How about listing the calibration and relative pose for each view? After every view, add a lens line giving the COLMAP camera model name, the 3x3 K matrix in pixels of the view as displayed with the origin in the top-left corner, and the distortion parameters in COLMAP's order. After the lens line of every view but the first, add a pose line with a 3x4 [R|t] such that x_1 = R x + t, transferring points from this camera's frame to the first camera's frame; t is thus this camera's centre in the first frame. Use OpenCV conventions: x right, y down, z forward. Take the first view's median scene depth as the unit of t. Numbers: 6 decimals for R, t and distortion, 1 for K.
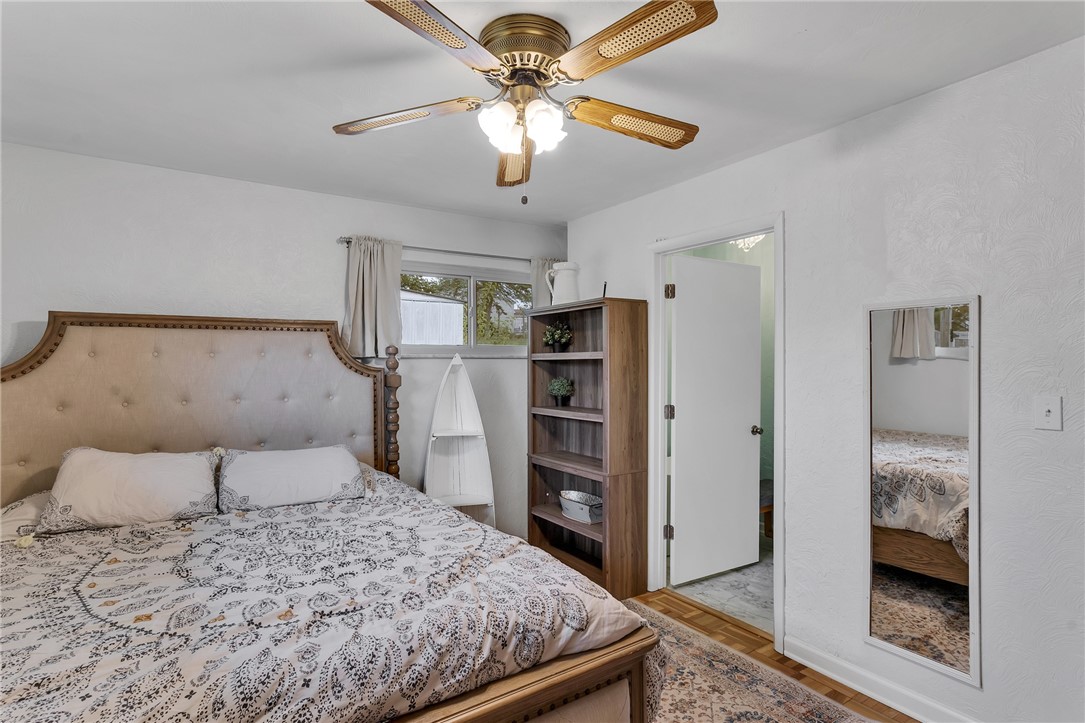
lens RADIAL K [[565.6, 0, 542.5], [0, 565.6, 361.5], [0, 0, 1]] dist [-0.001865, -0.000015]
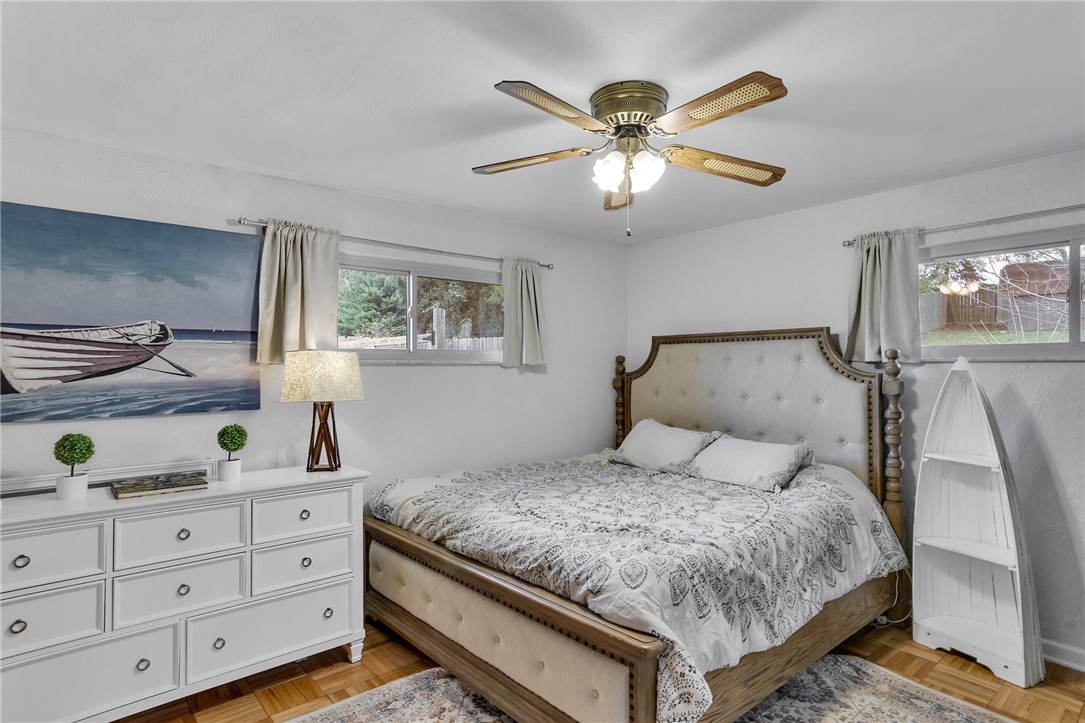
lens RADIAL K [[581.6, 0, 542.5], [0, 581.6, 361.5], [0, 0, 1]] dist [-0.000050, -0.000082]
pose [[0.122318, -0.005148, -0.992478, 0.792230], [0.001215, 0.999987, -0.005037, -0.005314], [0.992490, -0.000590, 0.122323, 0.461324]]
